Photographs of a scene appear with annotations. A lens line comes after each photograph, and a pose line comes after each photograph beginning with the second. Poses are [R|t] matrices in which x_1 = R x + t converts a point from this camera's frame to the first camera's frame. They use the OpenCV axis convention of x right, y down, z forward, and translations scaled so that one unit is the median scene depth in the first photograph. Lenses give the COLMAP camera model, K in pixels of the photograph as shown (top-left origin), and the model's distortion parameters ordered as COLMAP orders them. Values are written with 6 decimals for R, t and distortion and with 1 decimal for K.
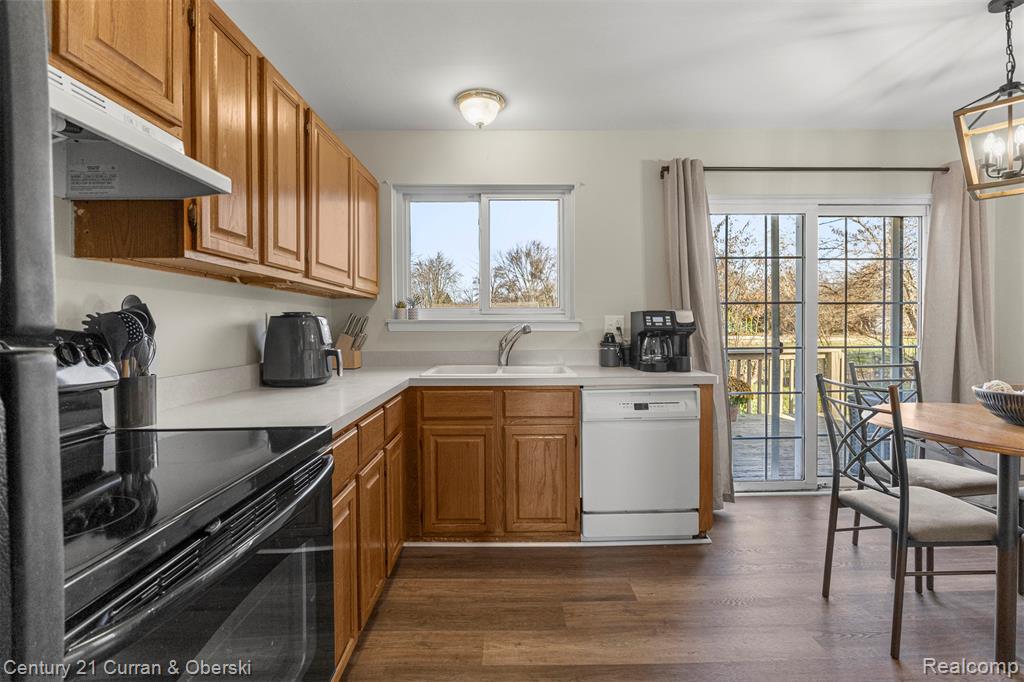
lens RADIAL K [[457.0, 0, 511.6], [0, 457.0, 332.7], [0, 0, 1]] dist [-0.009366, -0.000227]
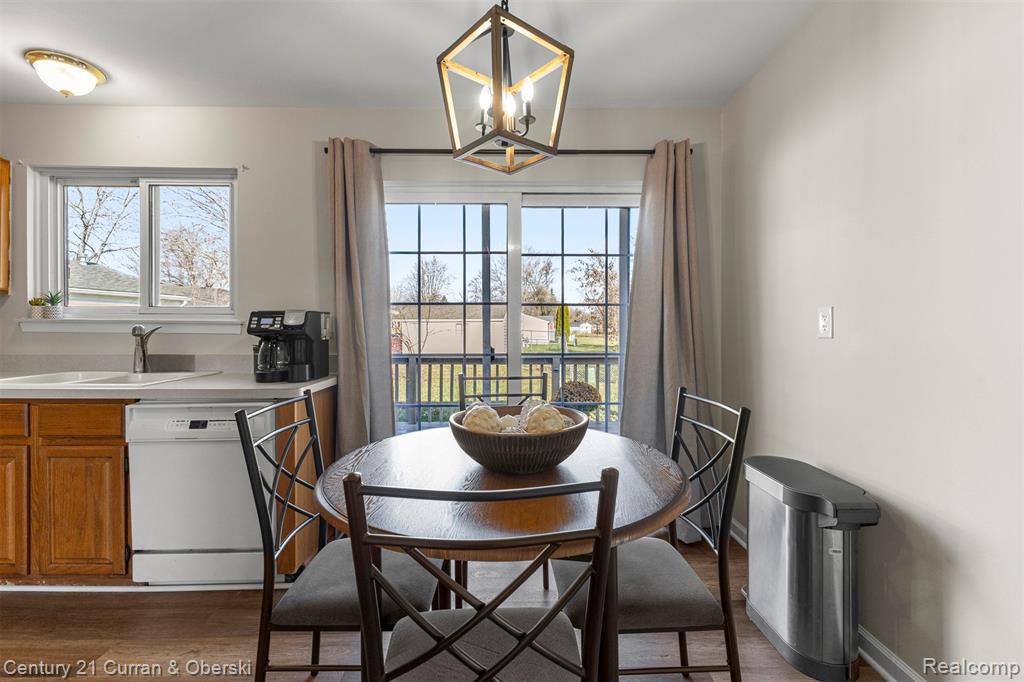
lens RADIAL K [[444.1, 0, 512.7], [0, 444.1, 327.1], [0, 0, 1]] dist [0.005389, -0.000310]
pose [[0.999966, 0.007884, 0.002514, 0.824387], [-0.007845, 0.999850, -0.015413, -0.008366], [-0.002635, 0.015393, 0.999878, 0.172678]]
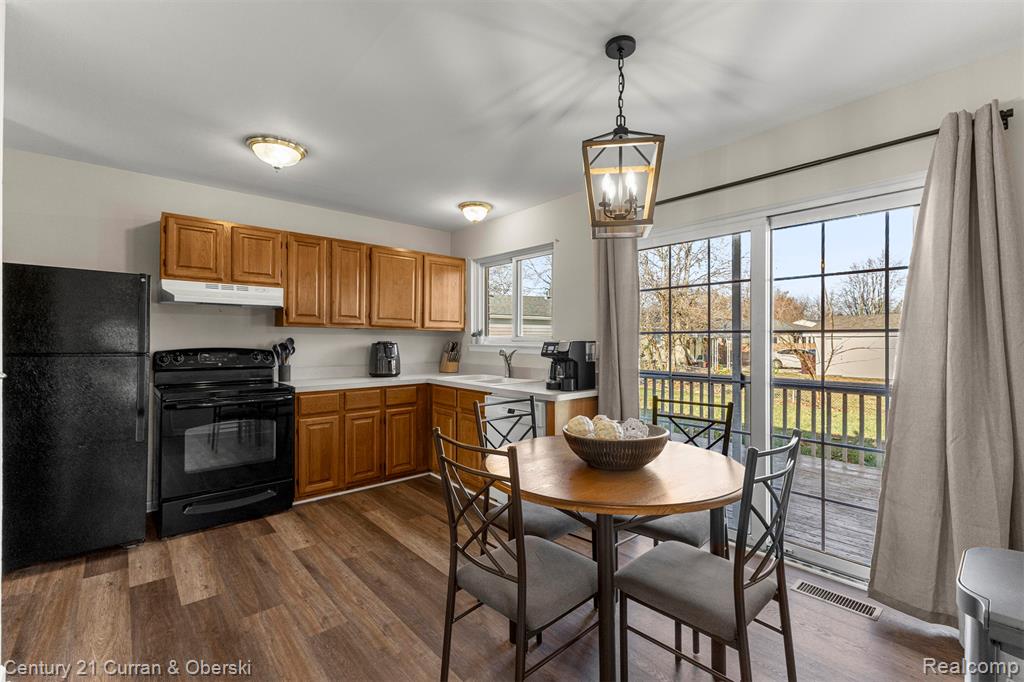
lens RADIAL K [[449.1, 0, 512.0], [0, 449.1, 341.0], [0, 0, 1]] dist [0.006562, -0.000101]
pose [[0.647160, 0.010096, -0.762287, 1.271065], [-0.020599, 0.999779, -0.004247, -0.043442], [0.762076, 0.018451, 0.647225, 0.112967]]
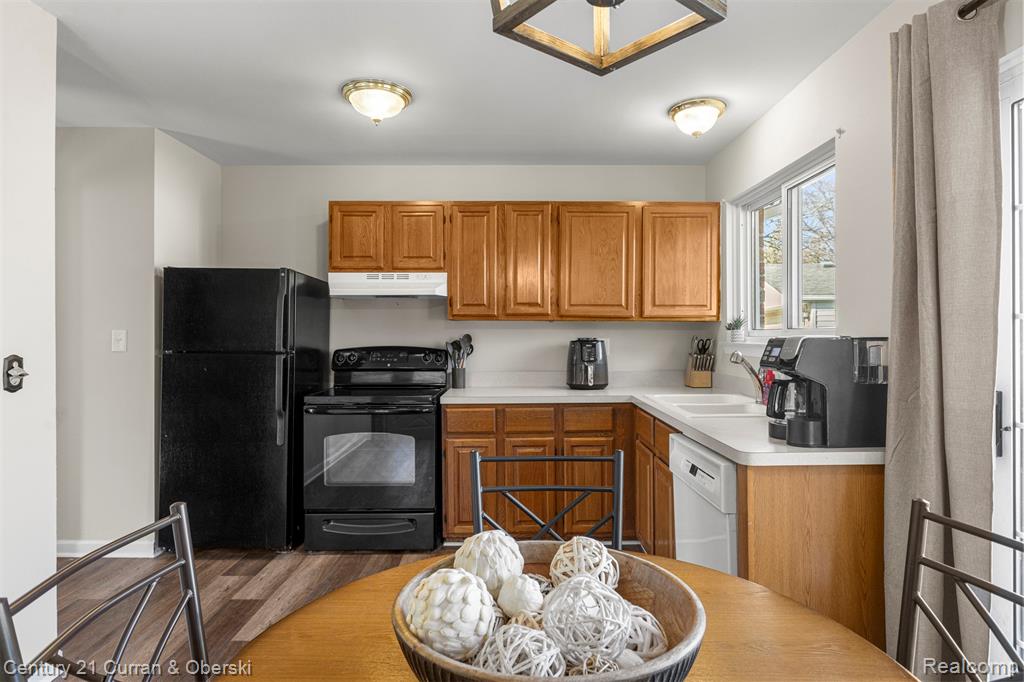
lens RADIAL K [[559.1, 0, 512.0], [0, 559.1, 341.0], [0, 0, 1]] dist [-0.000969, -0.008657]
pose [[-0.005442, 0.015957, -0.999858, 1.134764], [-0.013483, 0.999781, 0.016030, -0.053502], [0.999894, 0.013568, -0.005226, 0.681986]]
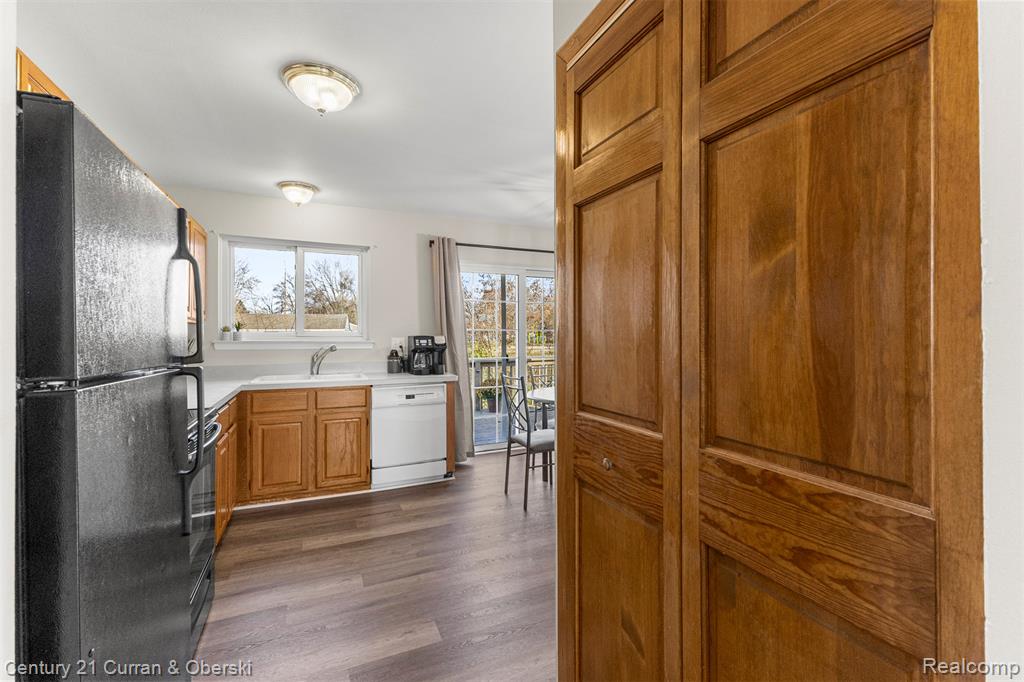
lens RADIAL K [[445.2, 0, 510.5], [0, 445.2, 333.7], [0, 0, 1]] dist [0.009424, 0.000004]
pose [[0.918240, 0.005455, 0.395987, -0.011259], [0.003389, 0.999760, -0.021630, -0.022767], [-0.396010, 0.021204, 0.918001, -0.552965]]
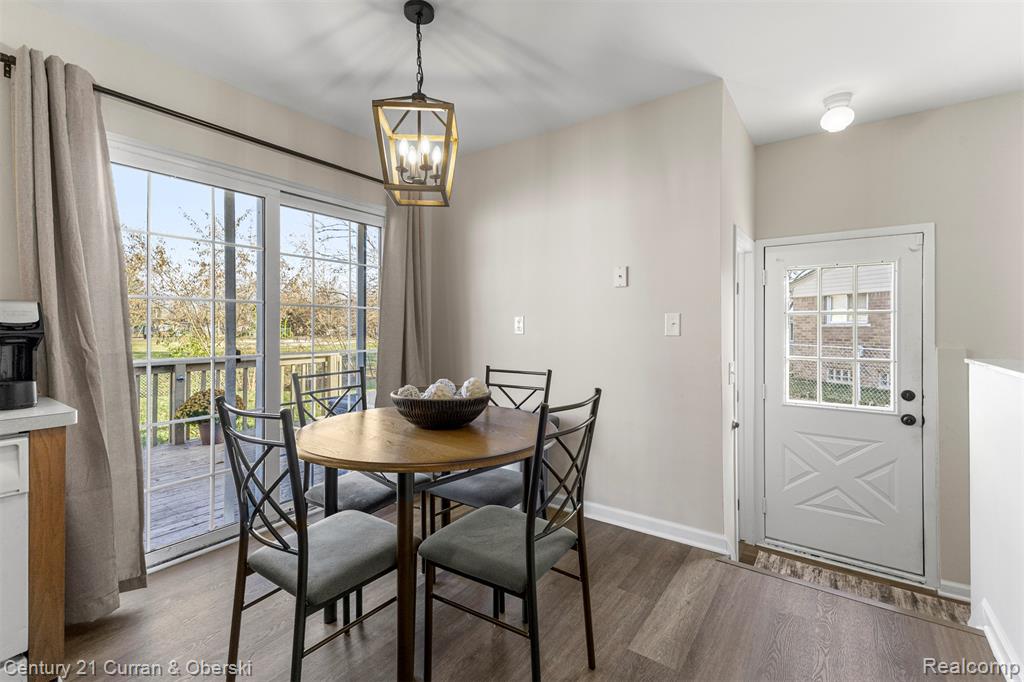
lens RADIAL K [[453.7, 0, 509.8], [0, 453.7, 330.8], [0, 0, 1]] dist [0.020353, -0.000015]
pose [[0.592972, 0.004694, 0.805210, 0.291378], [0.005306, 0.999939, -0.009737, -0.002835], [-0.805206, 0.010046, 0.592910, 0.163481]]
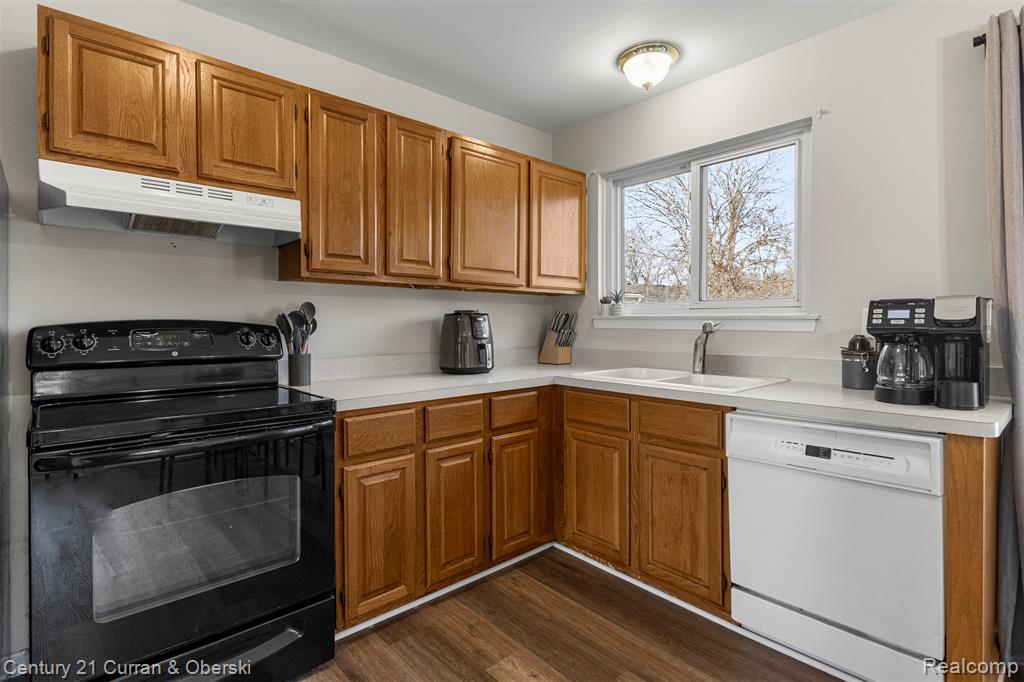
lens RADIAL K [[505.9, 0, 512.0], [0, 505.9, 329.8], [0, 0, 1]] dist [0.004265, -0.000696]
pose [[0.661153, 0.015366, -0.750093, 0.508346], [-0.015280, 0.999859, 0.007014, -0.005714], [0.750095, 0.006824, 0.661295, 0.206291]]
